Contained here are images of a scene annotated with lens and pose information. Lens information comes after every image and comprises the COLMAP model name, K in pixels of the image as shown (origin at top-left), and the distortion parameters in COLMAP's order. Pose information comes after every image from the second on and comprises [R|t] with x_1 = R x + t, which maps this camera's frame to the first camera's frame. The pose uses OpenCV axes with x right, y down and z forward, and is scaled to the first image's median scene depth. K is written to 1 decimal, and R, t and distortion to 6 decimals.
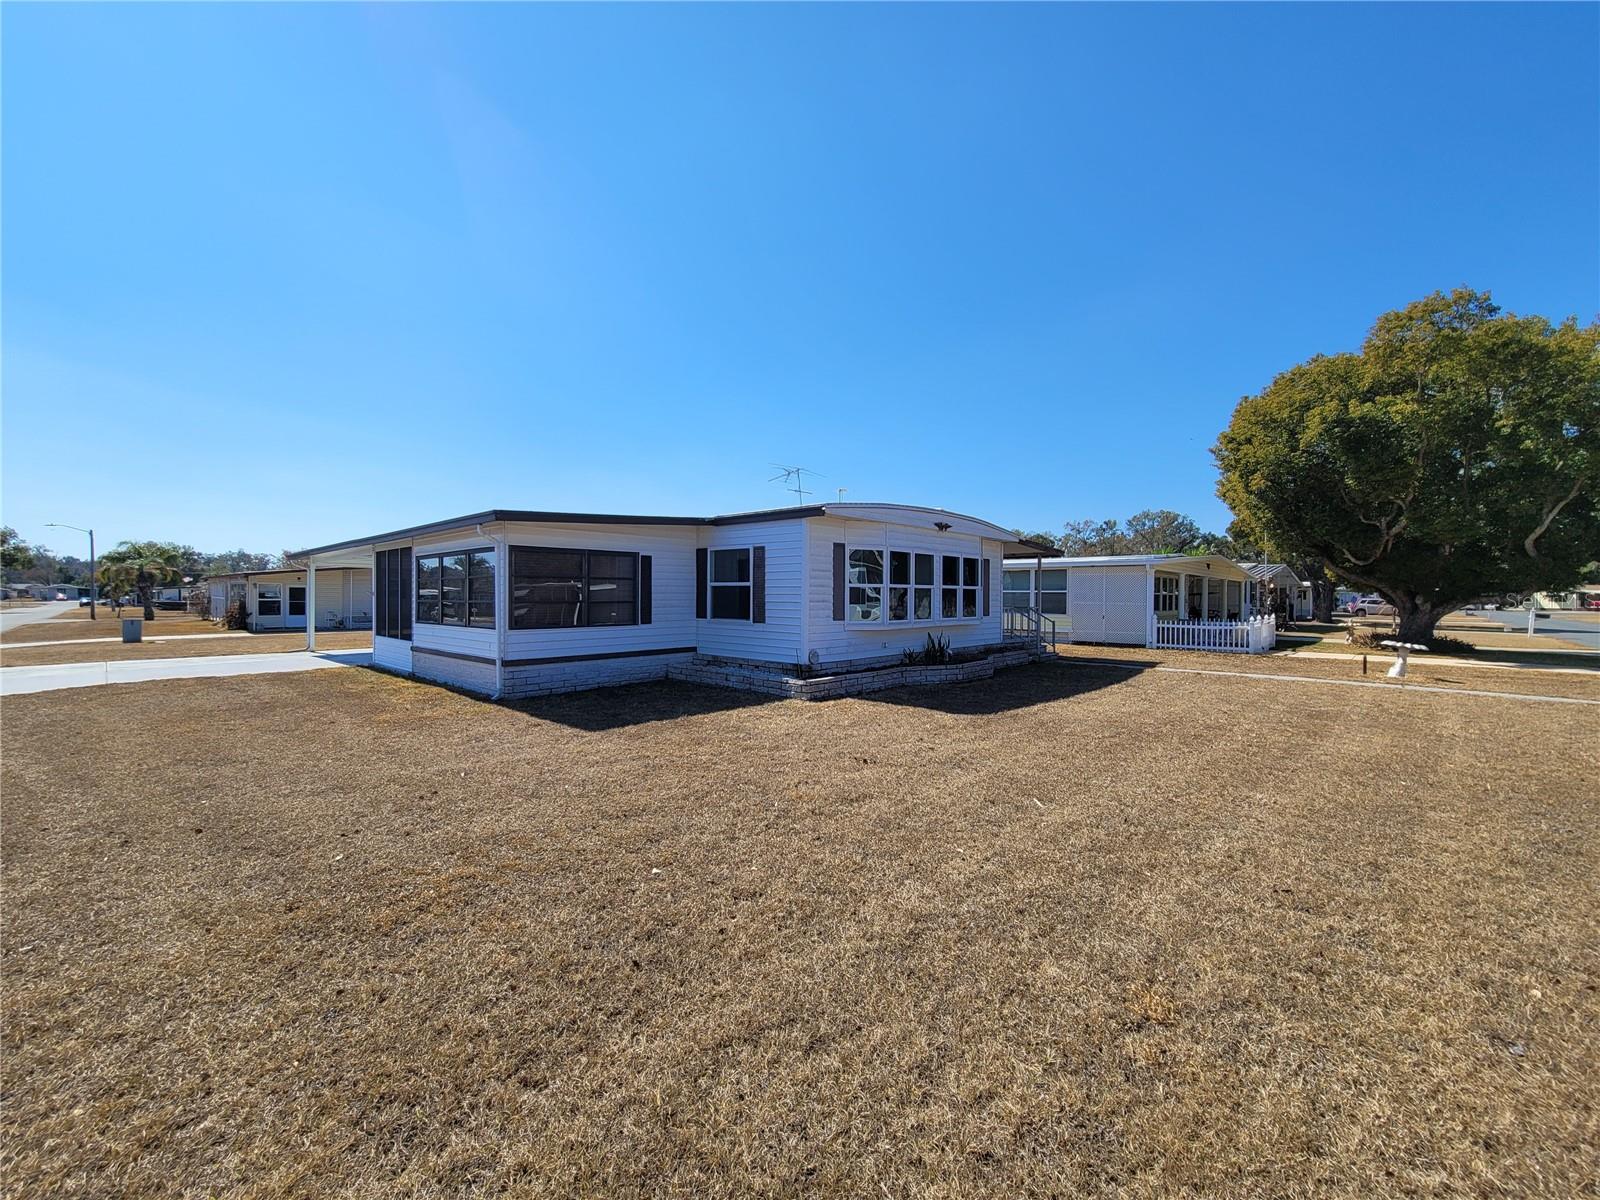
lens RADIAL K [[647.2, 0, 806.6], [0, 647.2, 601.2], [0, 0, 1]] dist [-0.003563, -0.000337]
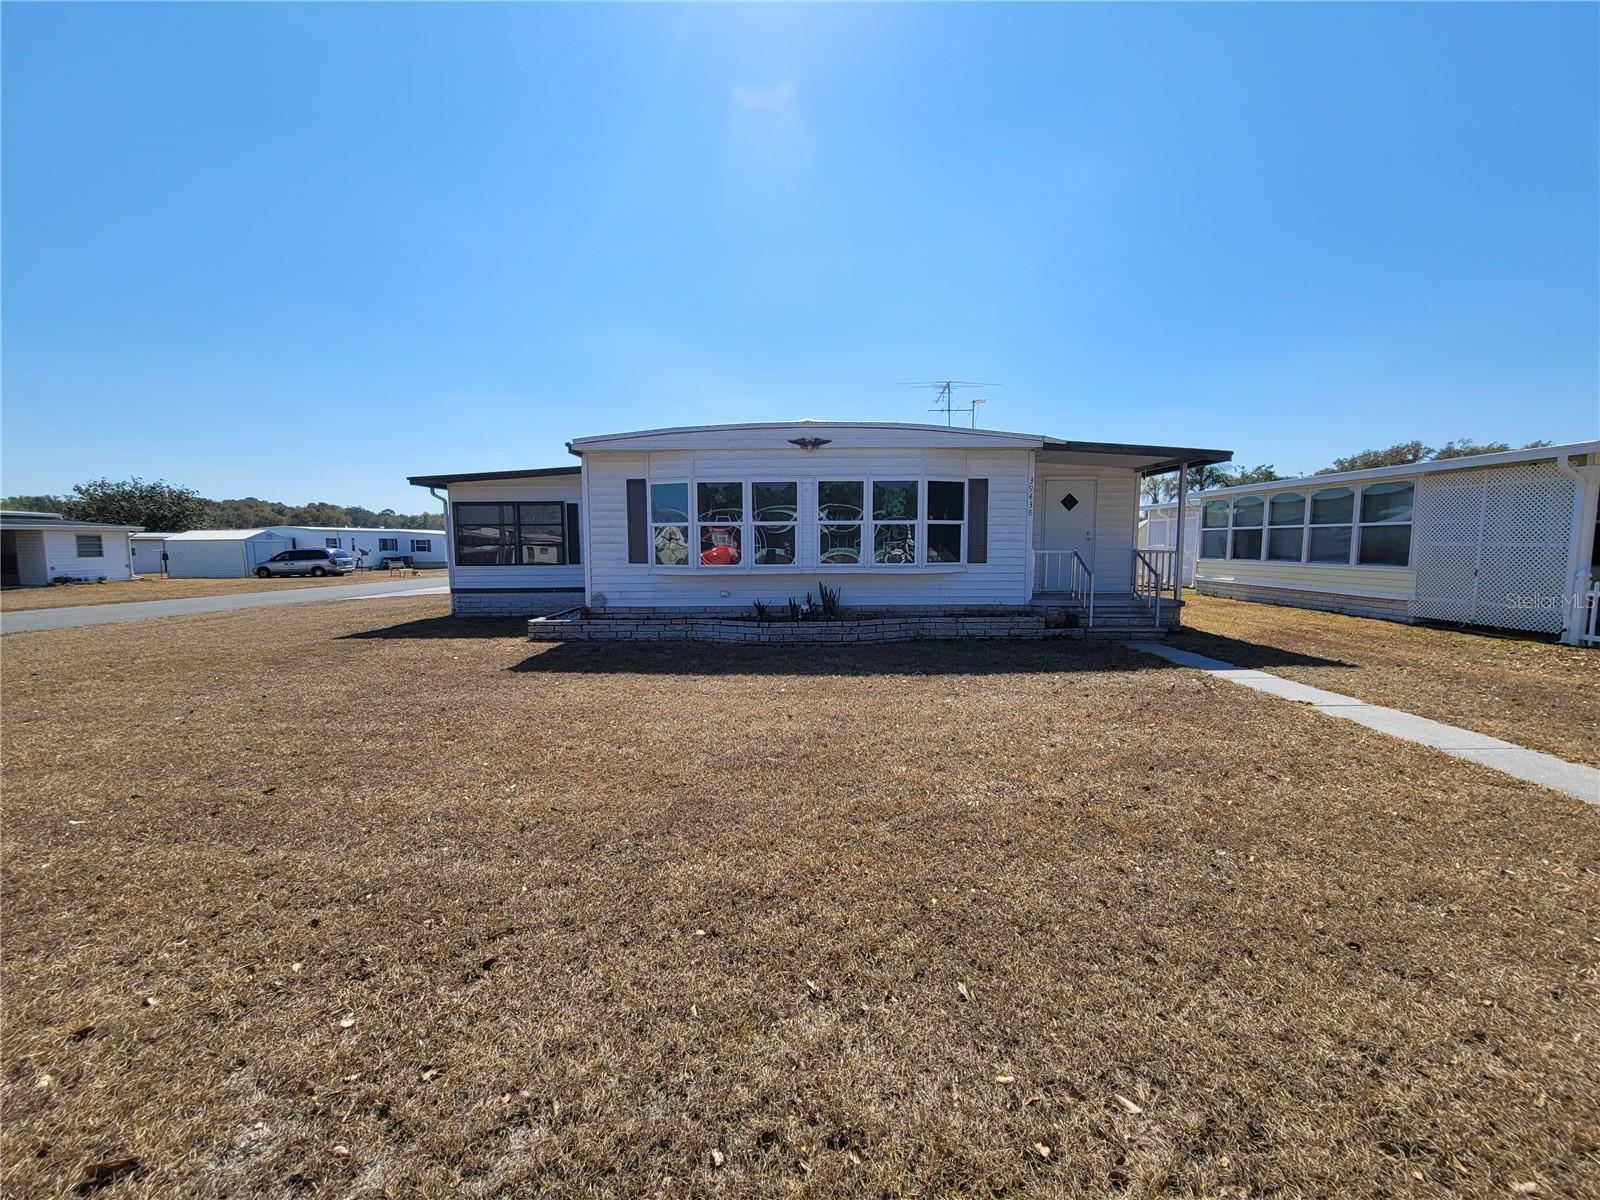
lens RADIAL K [[647.2, 0, 803.8], [0, 647.2, 598.3], [0, 0, 1]] dist [-0.003563, -0.000337]
pose [[0.683441, 0.056182, -0.727840, 0.755569], [0.003641, 0.996759, 0.080359, 0.005299], [0.729996, -0.057571, 0.681022, 0.453524]]
